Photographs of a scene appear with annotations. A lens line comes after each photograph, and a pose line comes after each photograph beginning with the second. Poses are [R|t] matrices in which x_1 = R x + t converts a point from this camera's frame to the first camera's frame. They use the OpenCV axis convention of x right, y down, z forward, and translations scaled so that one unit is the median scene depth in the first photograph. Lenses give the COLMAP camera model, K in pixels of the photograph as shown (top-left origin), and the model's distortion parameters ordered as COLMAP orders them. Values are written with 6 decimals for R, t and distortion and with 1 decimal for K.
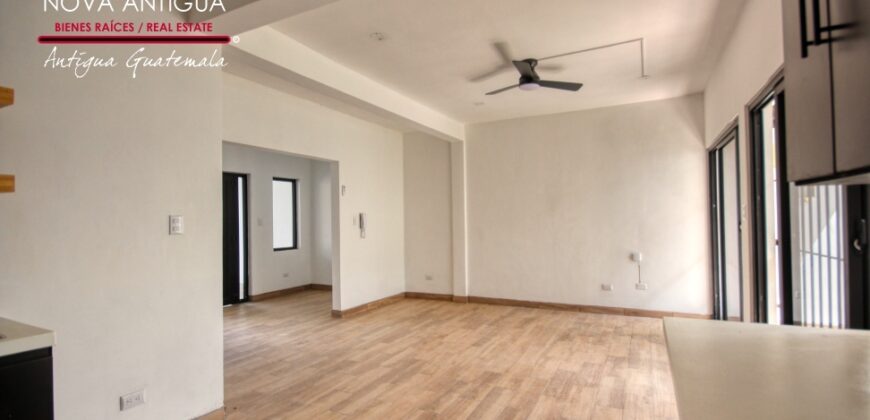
lens RADIAL K [[404.3, 0, 447.6], [0, 404.3, 213.8], [0, 0, 1]] dist [0.014407, -0.014634]
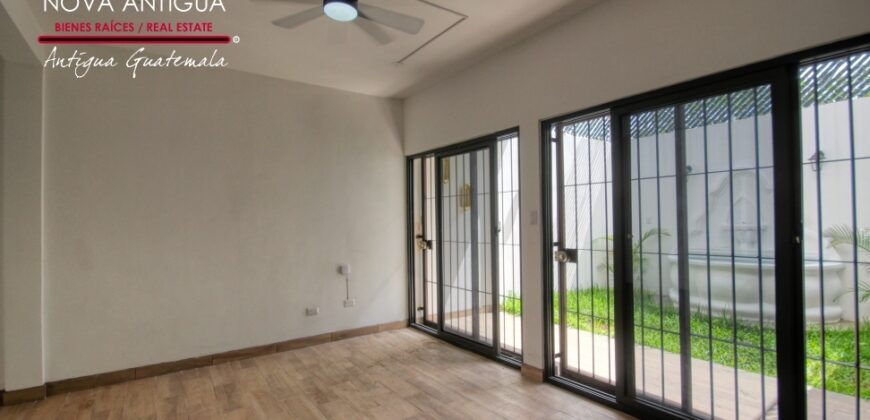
lens RADIAL K [[404.3, 0, 447.6], [0, 404.3, 213.8], [0, 0, 1]] dist [0.014407, -0.014634]
pose [[0.460465, 0.027410, 0.887254, -0.279924], [-0.005410, 0.999591, -0.028073, 0.018010], [-0.887661, 0.008127, 0.460425, 0.595288]]
